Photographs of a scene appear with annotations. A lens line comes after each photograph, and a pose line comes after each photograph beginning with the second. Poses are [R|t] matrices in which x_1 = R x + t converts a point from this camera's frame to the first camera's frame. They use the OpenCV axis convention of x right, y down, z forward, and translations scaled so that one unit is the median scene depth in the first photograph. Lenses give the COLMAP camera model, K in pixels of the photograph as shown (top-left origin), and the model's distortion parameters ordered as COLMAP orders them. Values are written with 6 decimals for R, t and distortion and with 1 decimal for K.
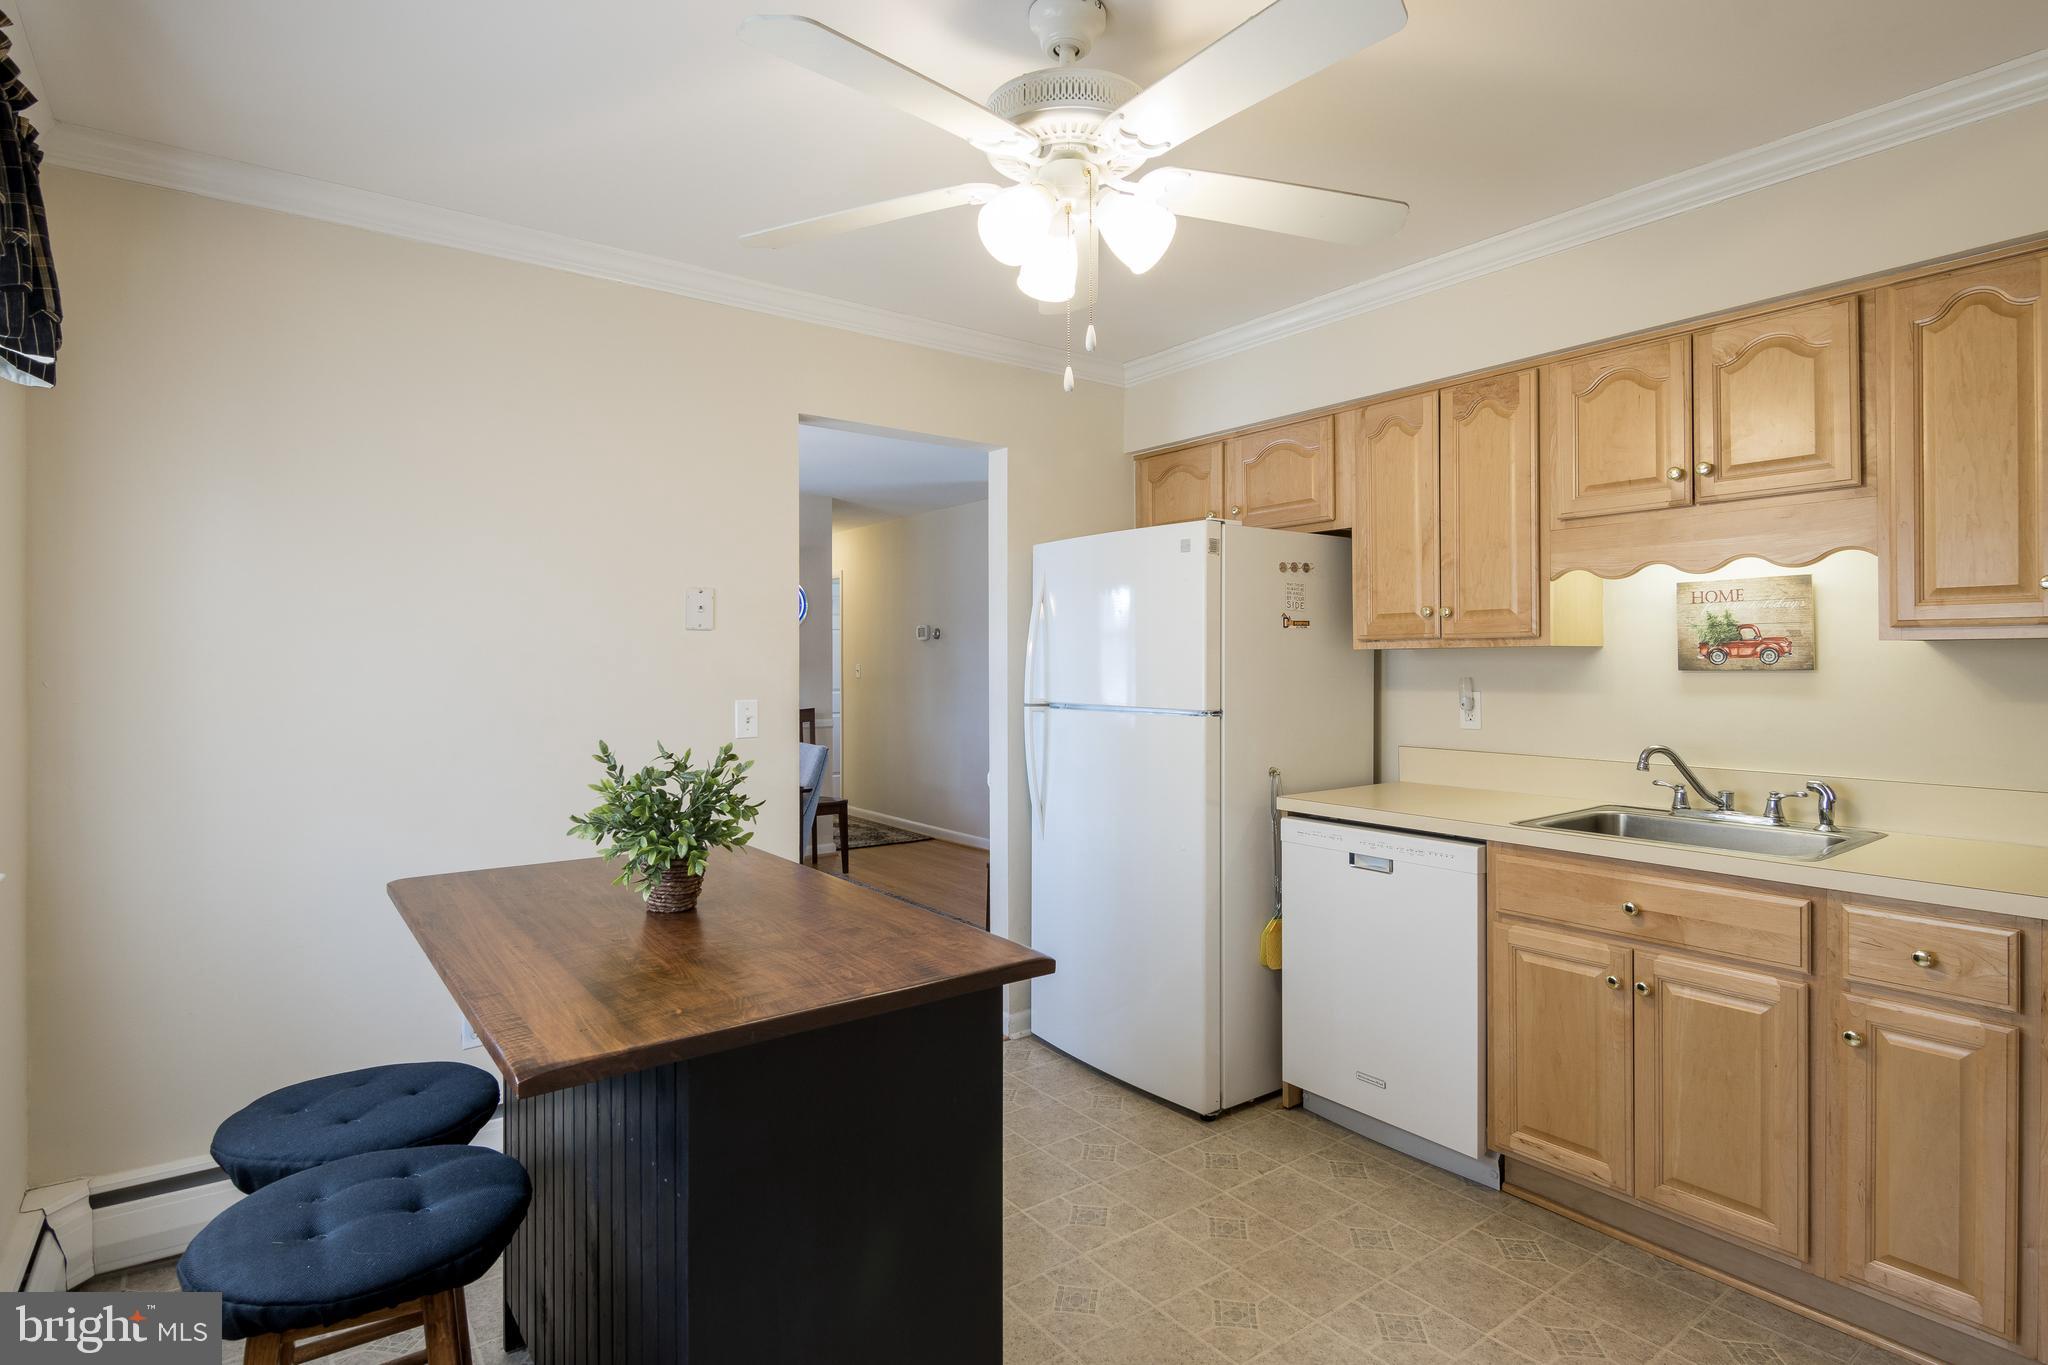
lens RADIAL K [[1030.2, 0, 1030.3], [0, 1030.2, 663.9], [0, 0, 1]] dist [0.013598, -0.012802]
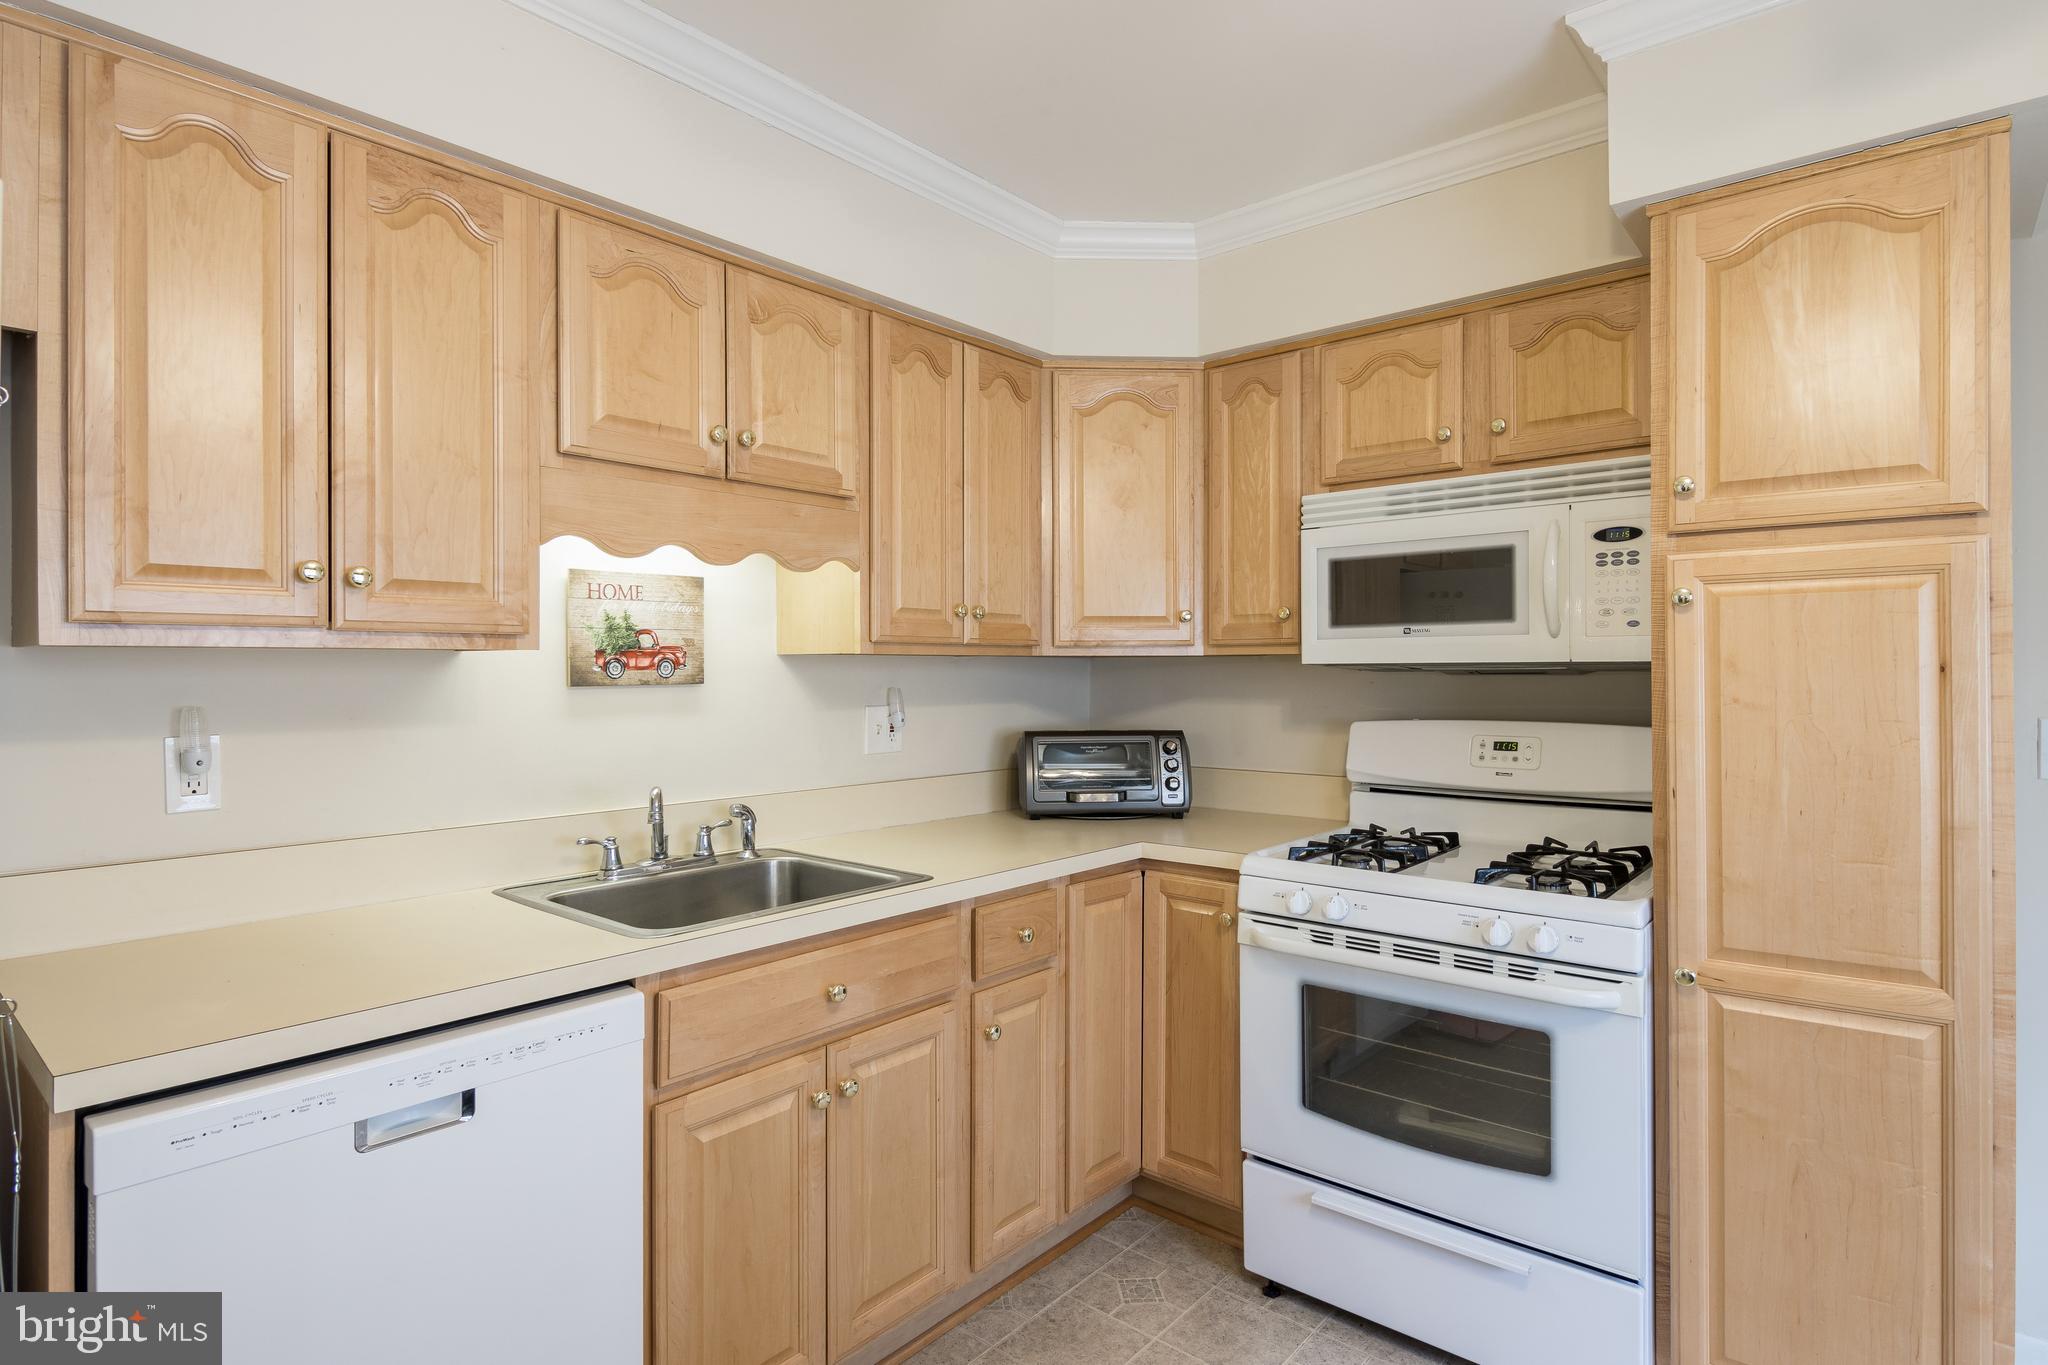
lens RADIAL K [[1051.4, 0, 1020.4], [0, 1051.4, 672.1], [0, 0, 1]] dist [0.010034, -0.012864]
pose [[-0.211667, 0.001611, 0.977340, -0.186892], [0.003983, 0.999992, -0.000786, -0.002293], [-0.977334, 0.003726, -0.211672, 0.876890]]
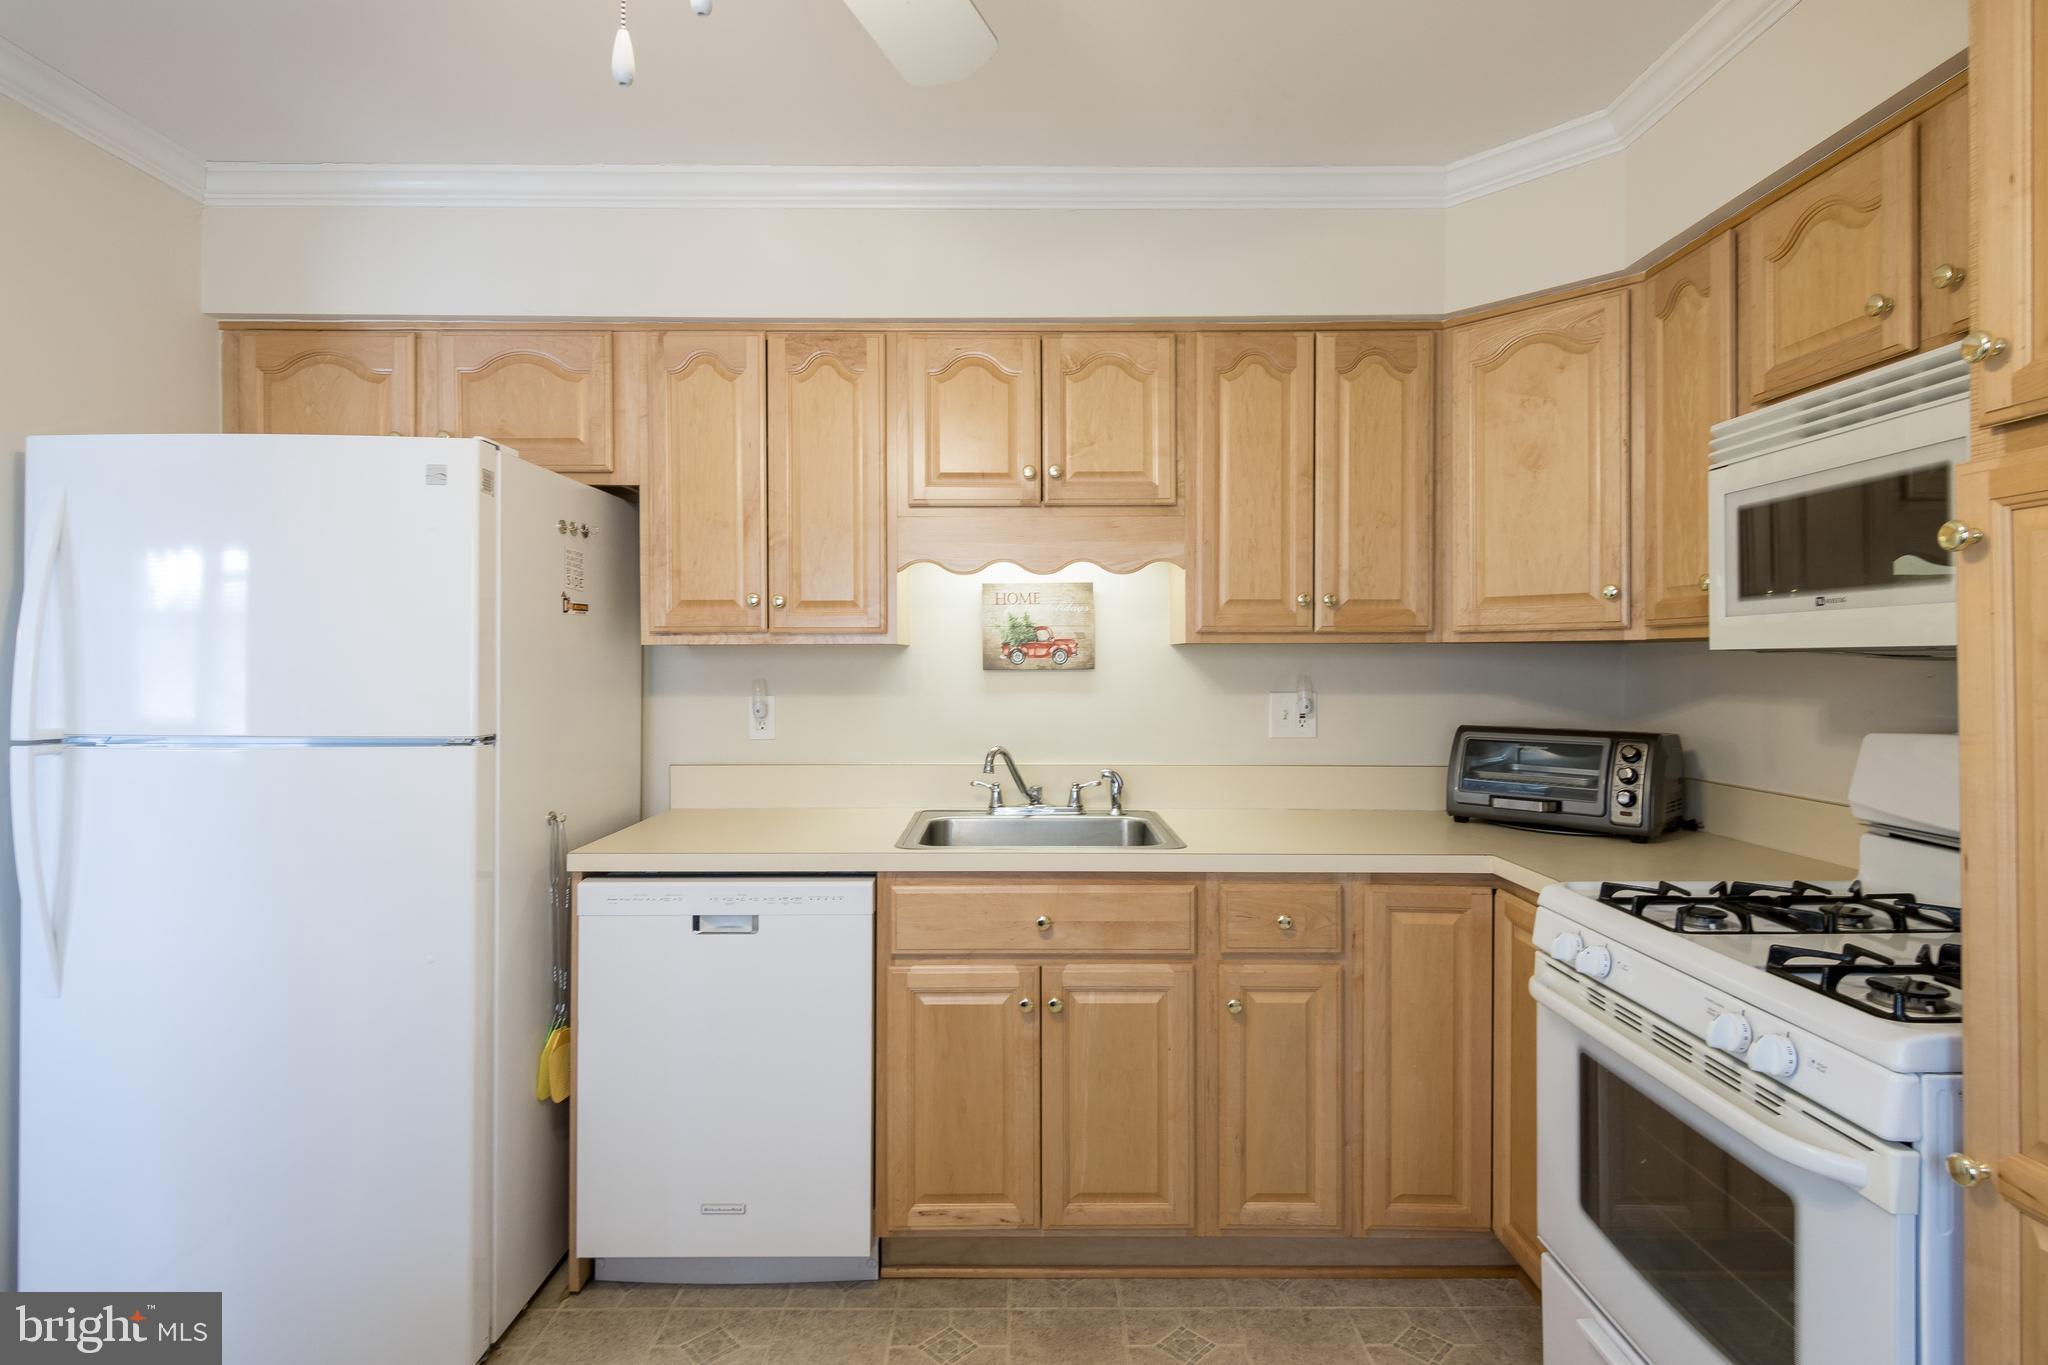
lens RADIAL K [[1019.0, 0, 1021.0], [0, 1019.0, 663.5], [0, 0, 1]] dist [0.026505, -0.019957]
pose [[0.602377, 0.000003, 0.798212, -0.149689], [-0.000112, 1.000000, 0.000080, -0.000243], [-0.798212, -0.000137, 0.602377, 0.385984]]
